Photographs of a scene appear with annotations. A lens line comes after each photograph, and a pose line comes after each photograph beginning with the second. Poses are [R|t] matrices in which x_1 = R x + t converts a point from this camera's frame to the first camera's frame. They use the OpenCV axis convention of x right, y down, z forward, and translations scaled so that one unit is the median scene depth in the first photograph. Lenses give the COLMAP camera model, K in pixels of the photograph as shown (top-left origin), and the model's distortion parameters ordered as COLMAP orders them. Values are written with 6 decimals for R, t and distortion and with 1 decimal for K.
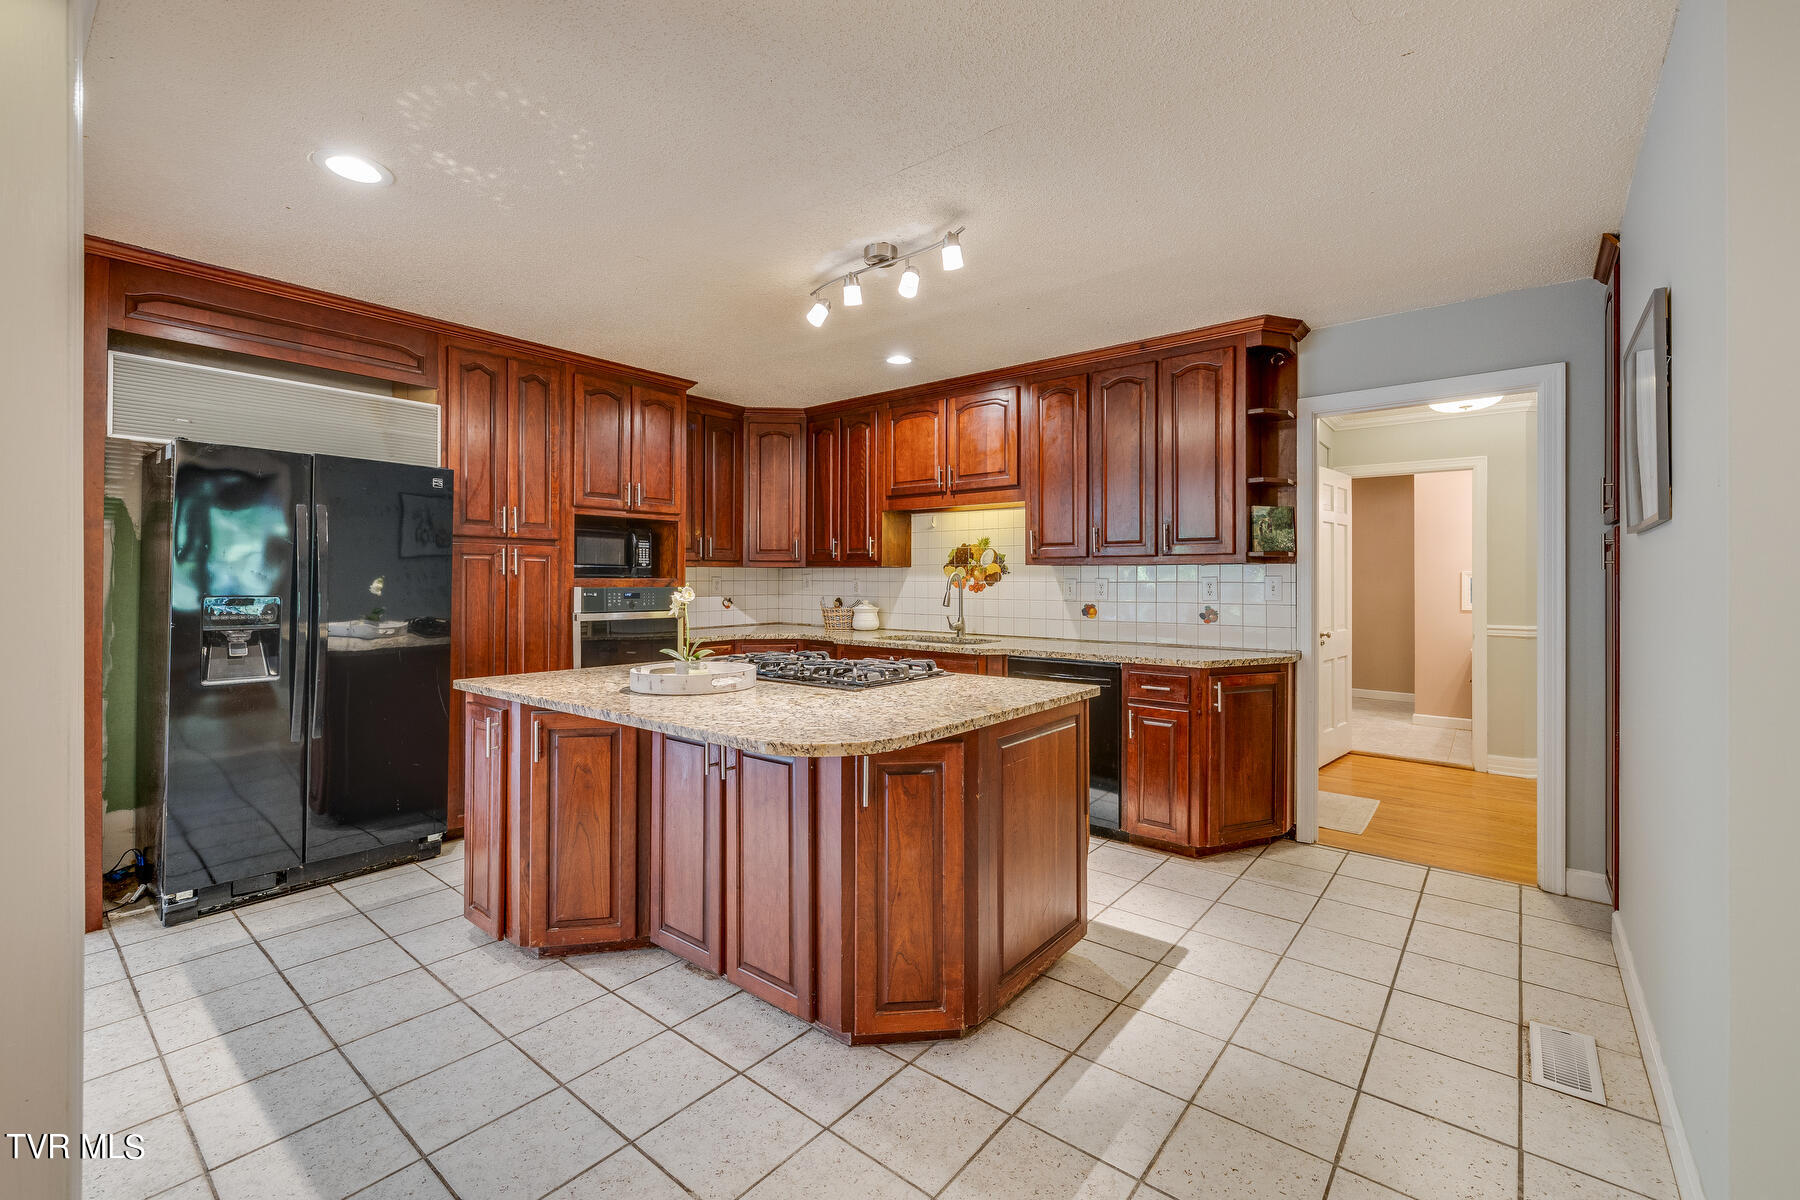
lens RADIAL K [[759.9, 0, 869.0], [0, 759.9, 576.7], [0, 0, 1]] dist [-0.000526, 0.000084]
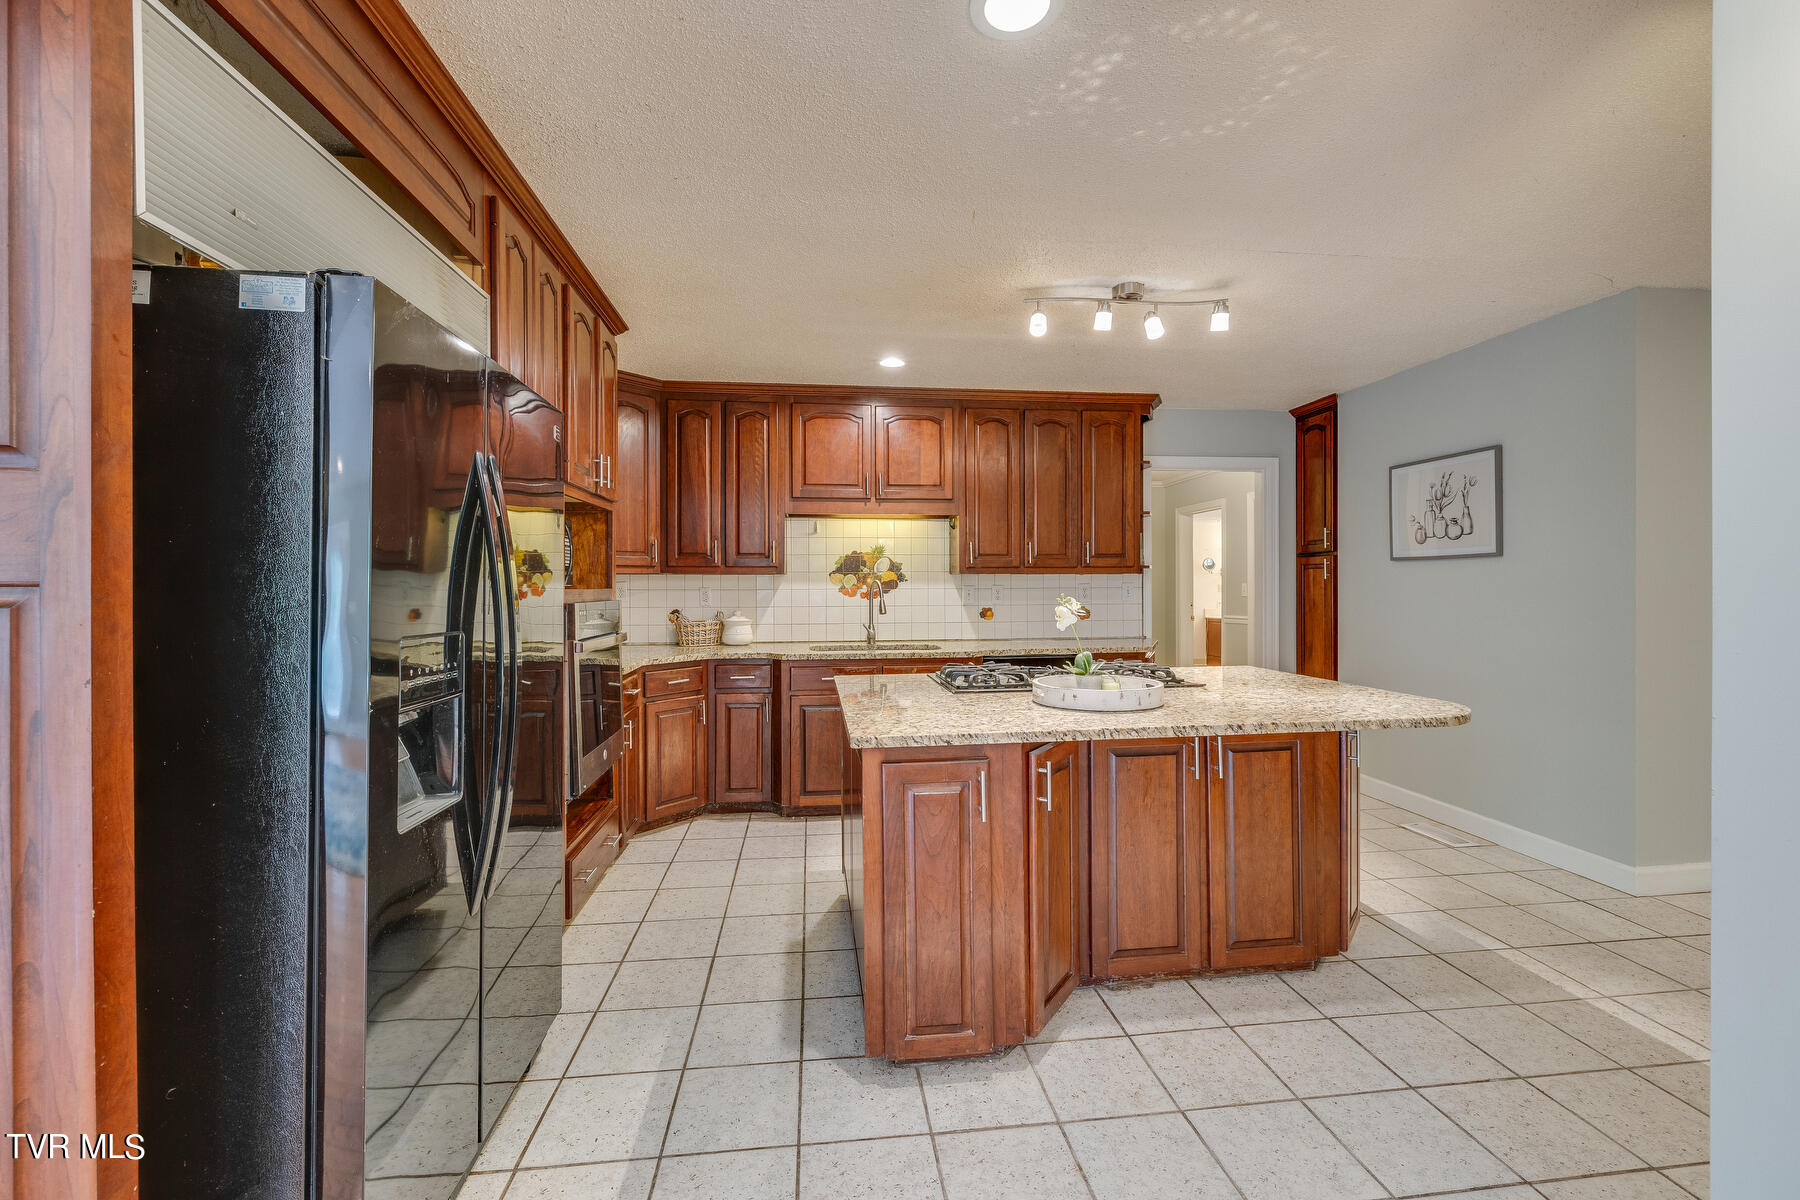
lens RADIAL K [[759.9, 0, 894.0], [0, 759.9, 588.6], [0, 0, 1]] dist [-0.000526, 0.000084]
pose [[0.691355, -0.009222, 0.722456, -0.586314], [0.003533, 0.999950, 0.009383, -0.003525], [-0.722506, -0.003935, 0.691353, 0.278303]]
